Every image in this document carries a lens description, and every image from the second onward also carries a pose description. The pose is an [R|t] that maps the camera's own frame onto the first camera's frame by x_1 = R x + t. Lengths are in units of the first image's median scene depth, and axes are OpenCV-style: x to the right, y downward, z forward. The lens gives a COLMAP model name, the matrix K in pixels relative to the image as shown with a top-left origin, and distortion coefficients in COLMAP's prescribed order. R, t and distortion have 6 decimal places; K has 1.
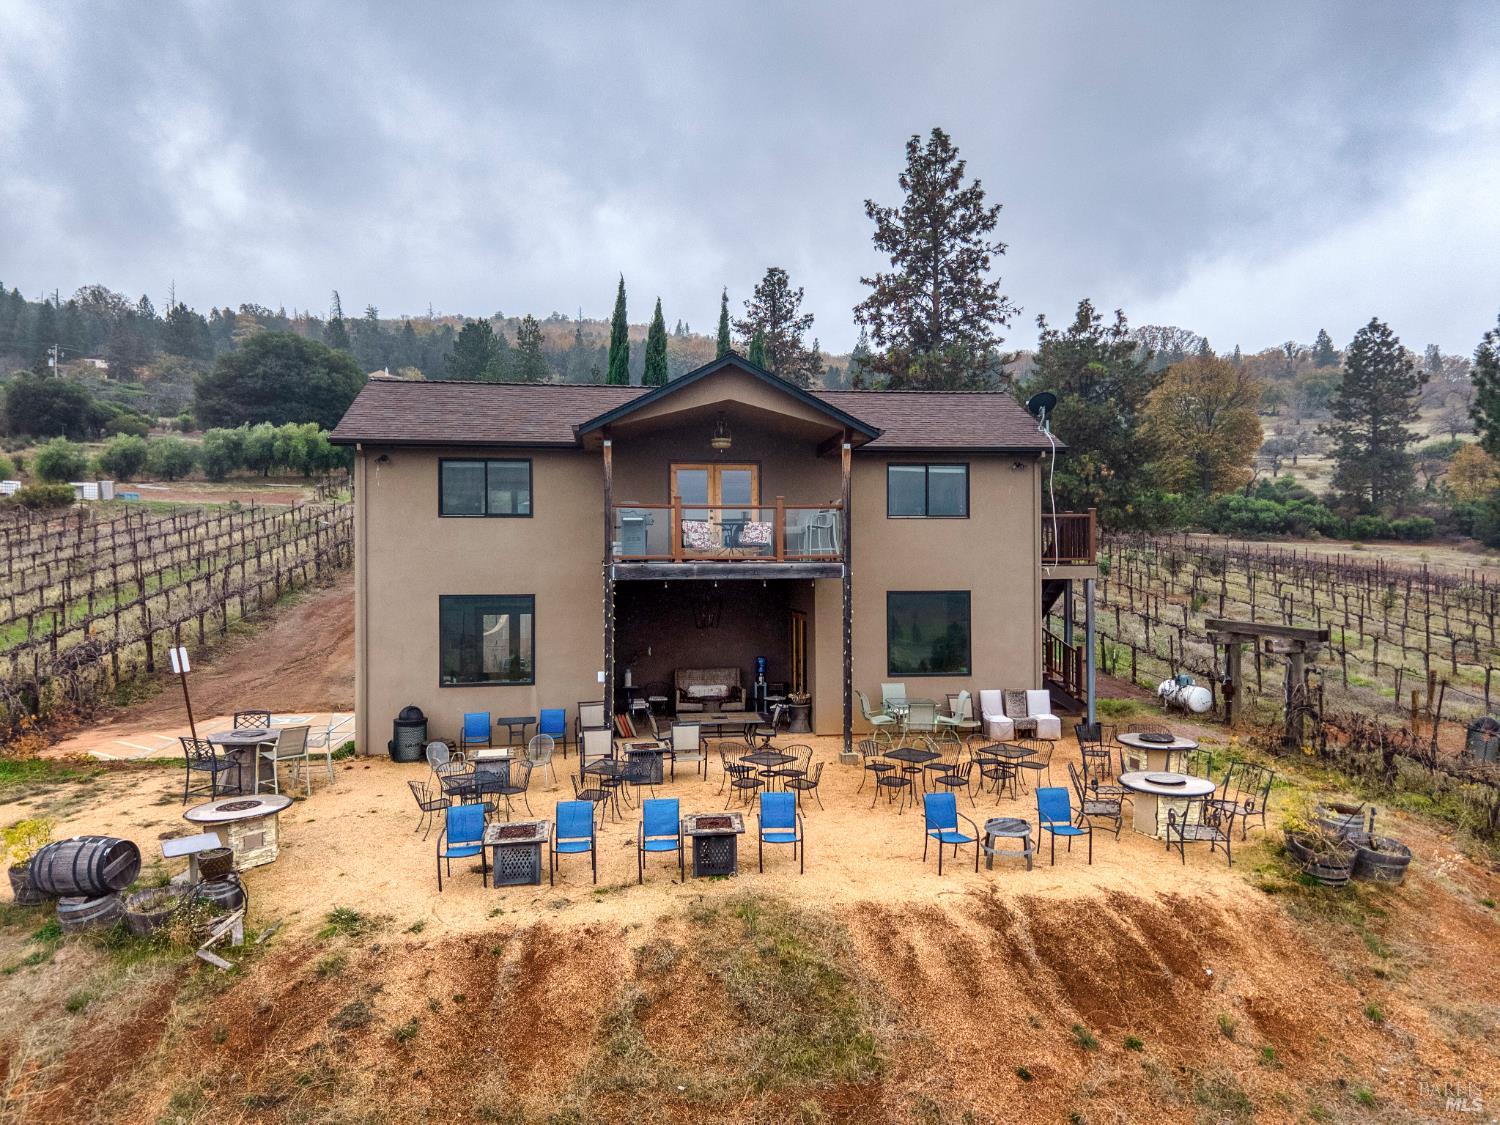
lens RADIAL K [[1016.1, 0, 750.0], [0, 1016.1, 562.5], [0, 0, 1]] dist [0.043503, -0.052319]
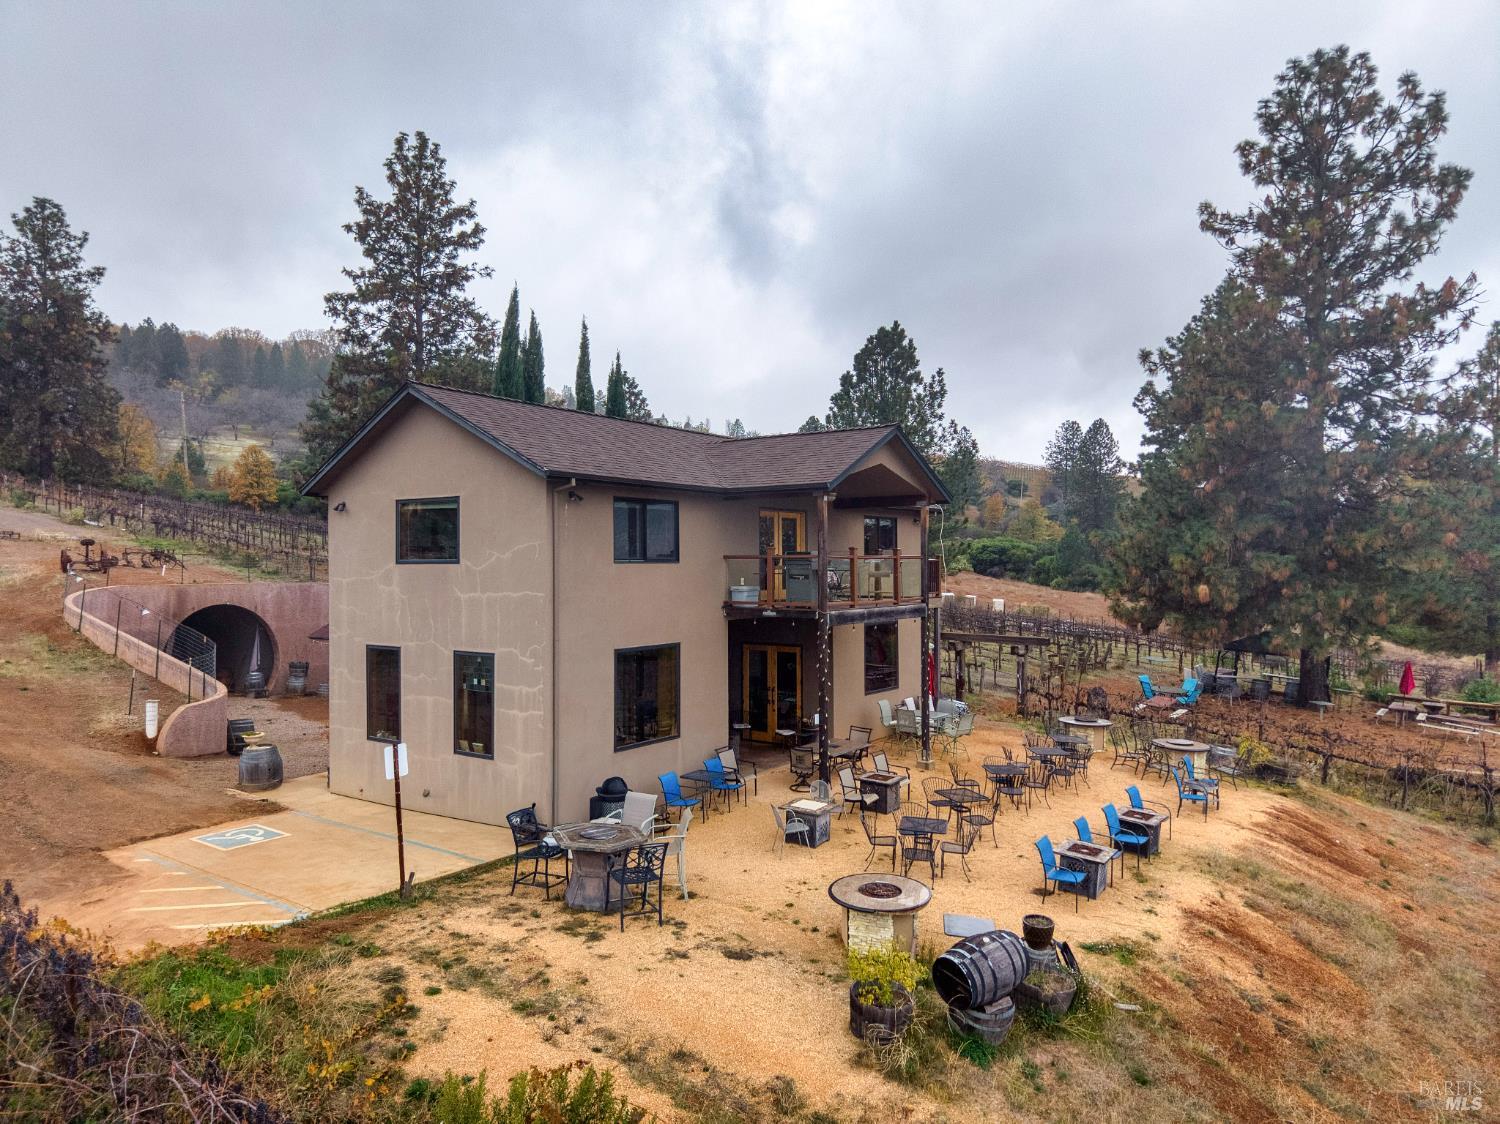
lens RADIAL K [[969.8, 0, 798.4], [0, 969.8, 577.0], [0, 0, 1]] dist [0.038151, -0.041601]
pose [[0.673431, -0.008100, 0.739206, -0.754255], [-0.003358, 0.999896, 0.014016, -0.040649], [-0.739242, -0.011921, 0.673334, 0.284314]]
